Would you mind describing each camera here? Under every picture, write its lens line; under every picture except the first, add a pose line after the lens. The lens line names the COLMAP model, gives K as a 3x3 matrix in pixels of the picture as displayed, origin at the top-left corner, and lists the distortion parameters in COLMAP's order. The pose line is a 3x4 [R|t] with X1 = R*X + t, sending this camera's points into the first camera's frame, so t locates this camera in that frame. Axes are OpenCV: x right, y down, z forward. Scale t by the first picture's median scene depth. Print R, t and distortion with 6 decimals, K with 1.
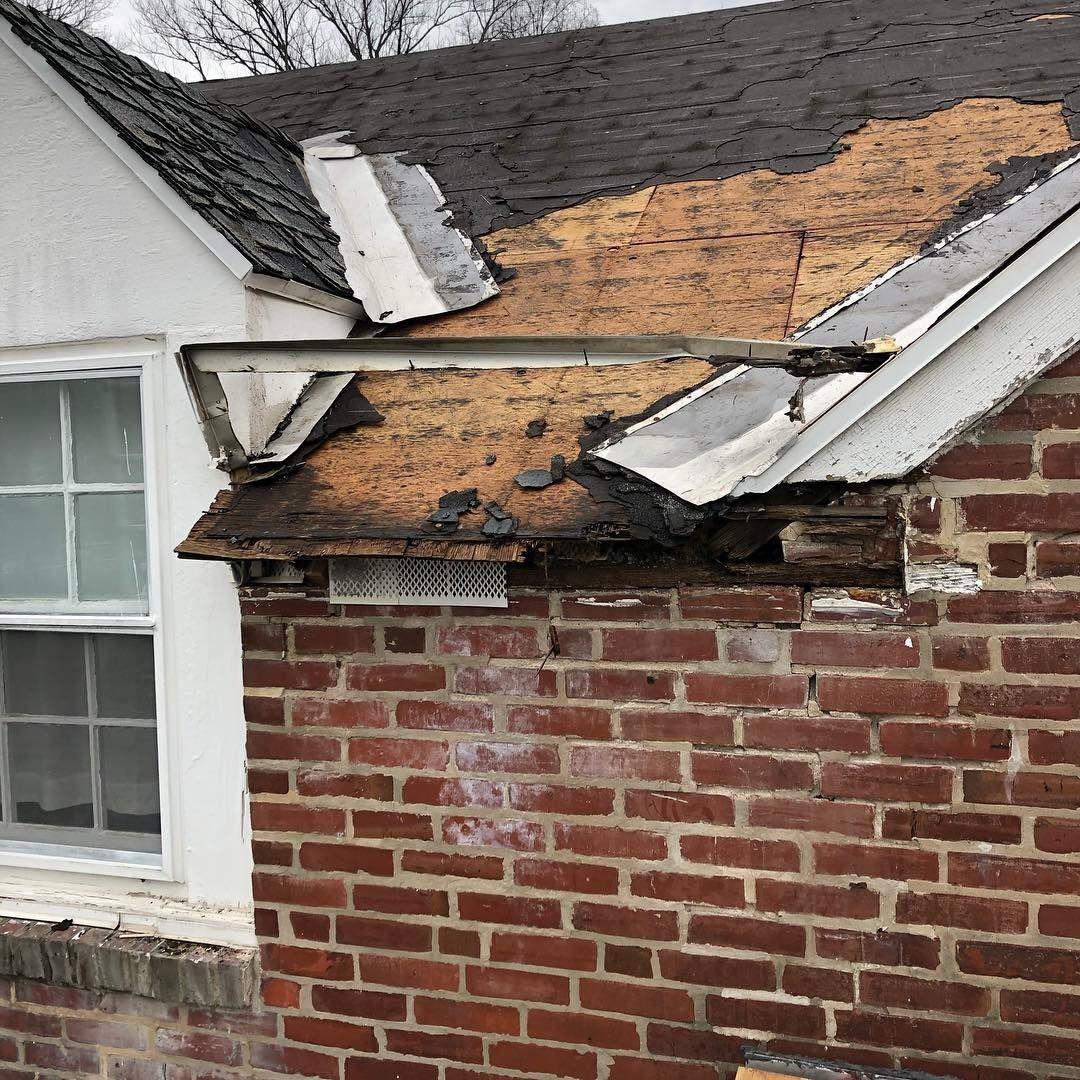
lens RADIAL K [[1175.3, 0, 542.2], [0, 1175.3, 523.2], [0, 0, 1]] dist [-0.018225, 0.005794]
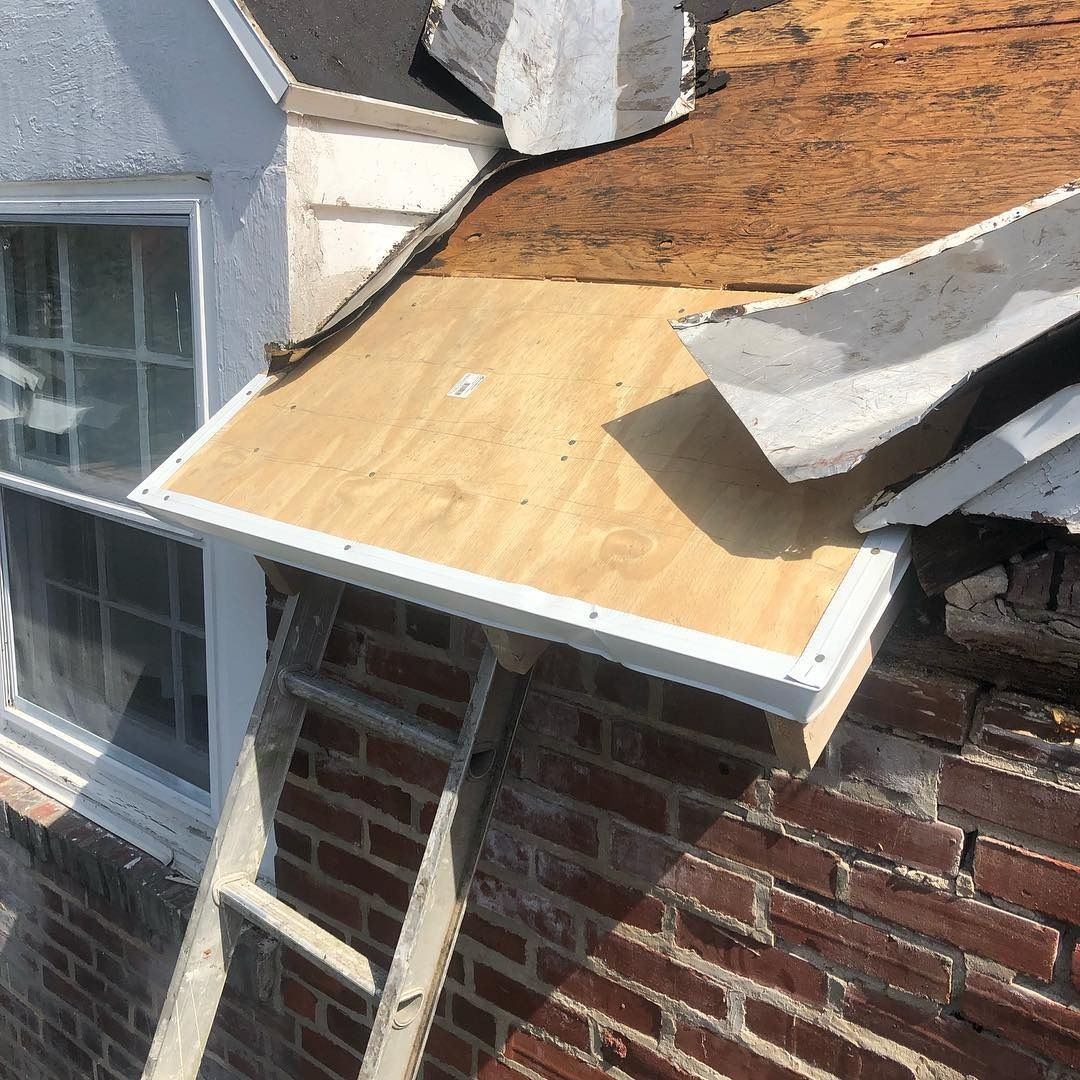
lens RADIAL K [[1175.3, 0, 542.2], [0, 1175.3, 523.2], [0, 0, 1]] dist [-0.018225, 0.005794]
pose [[0.932213, 0.129589, -0.337915, 0.183467], [-0.066693, 0.979217, 0.191537, -0.105643], [0.355713, -0.156017, 0.921481, 0.360132]]
